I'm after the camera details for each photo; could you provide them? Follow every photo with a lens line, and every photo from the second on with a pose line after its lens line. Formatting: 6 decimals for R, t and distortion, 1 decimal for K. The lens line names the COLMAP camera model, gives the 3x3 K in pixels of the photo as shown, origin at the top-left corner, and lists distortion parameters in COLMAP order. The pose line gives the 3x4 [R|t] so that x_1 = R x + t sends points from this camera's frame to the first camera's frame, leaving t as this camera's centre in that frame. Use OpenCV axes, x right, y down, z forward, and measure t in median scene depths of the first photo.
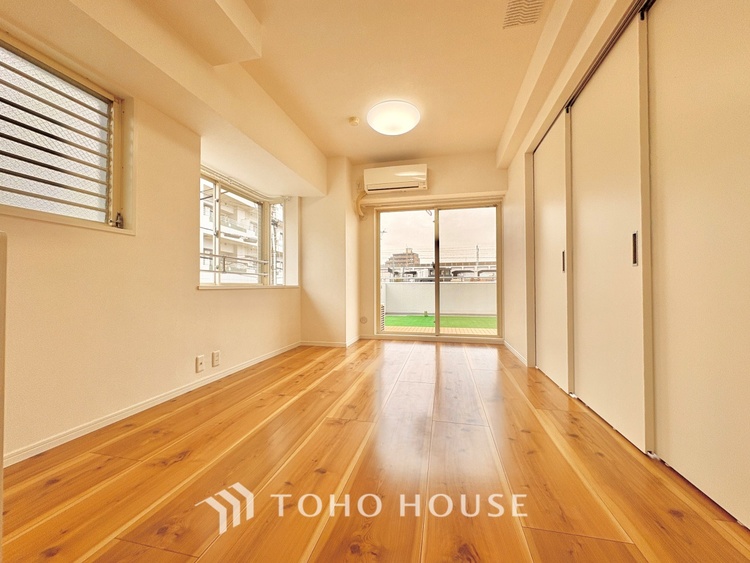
lens RADIAL K [[298.2, 0, 375.4], [0, 298.2, 281.8], [0, 0, 1]] dist [-0.000342, 0.000126]
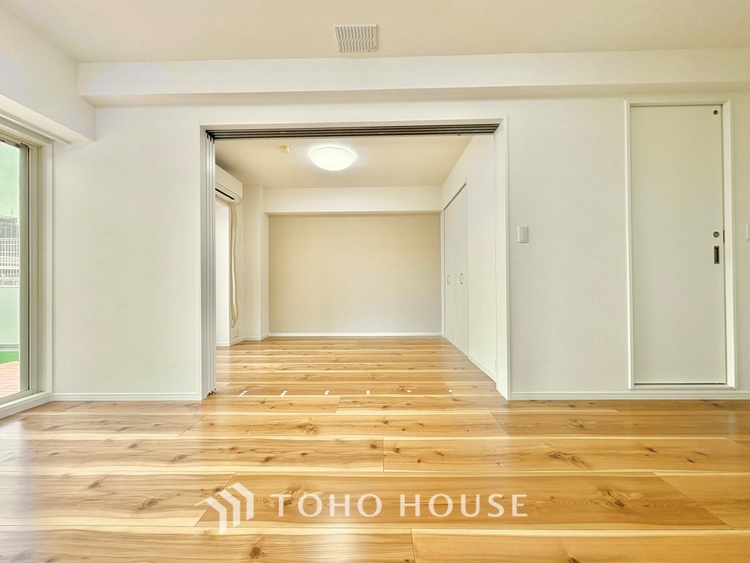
lens RADIAL K [[298.2, 0, 375.5], [0, 298.2, 281.3], [0, 0, 1]] dist [-0.000342, 0.000126]
pose [[-0.208186, 0.016623, 0.977948, -0.344363], [-0.004049, 0.999832, -0.017856, -0.012804], [-0.978081, -0.007677, -0.208084, 0.707470]]
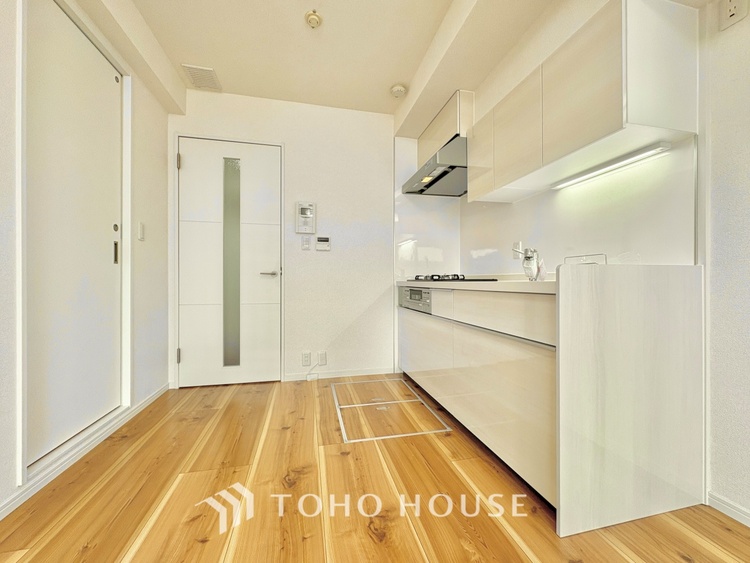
lens RADIAL K [[298.2, 0, 375.3], [0, 298.2, 282.9], [0, 0, 1]] dist [-0.000342, 0.000126]
pose [[-0.897625, 0.003417, -0.440746, 0.002741], [0.007403, 0.999946, -0.007325, -0.024423], [0.440697, -0.009838, -0.897602, 0.499334]]
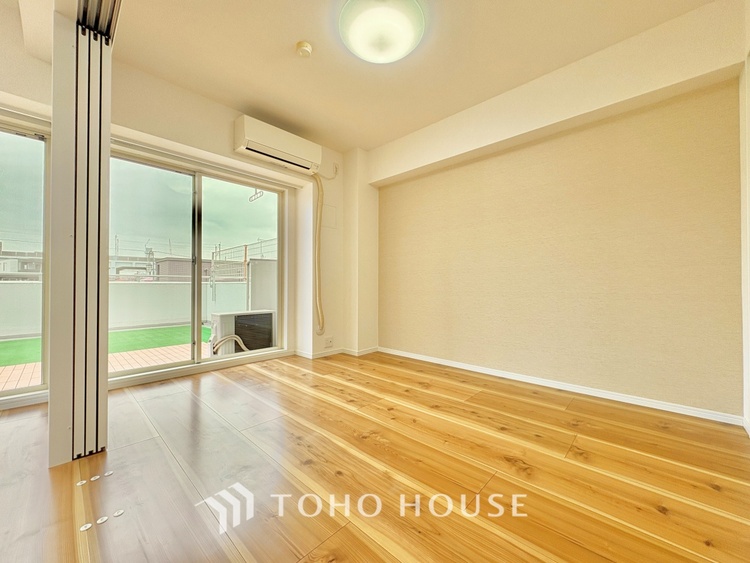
lens RADIAL K [[298.2, 0, 375.7], [0, 298.2, 282.0], [0, 0, 1]] dist [-0.000342, 0.000126]
pose [[0.504261, 0.012614, 0.863459, 0.354842], [-0.012257, 0.999897, -0.007449, -0.007593], [-0.863464, -0.006827, 0.504364, 0.322175]]
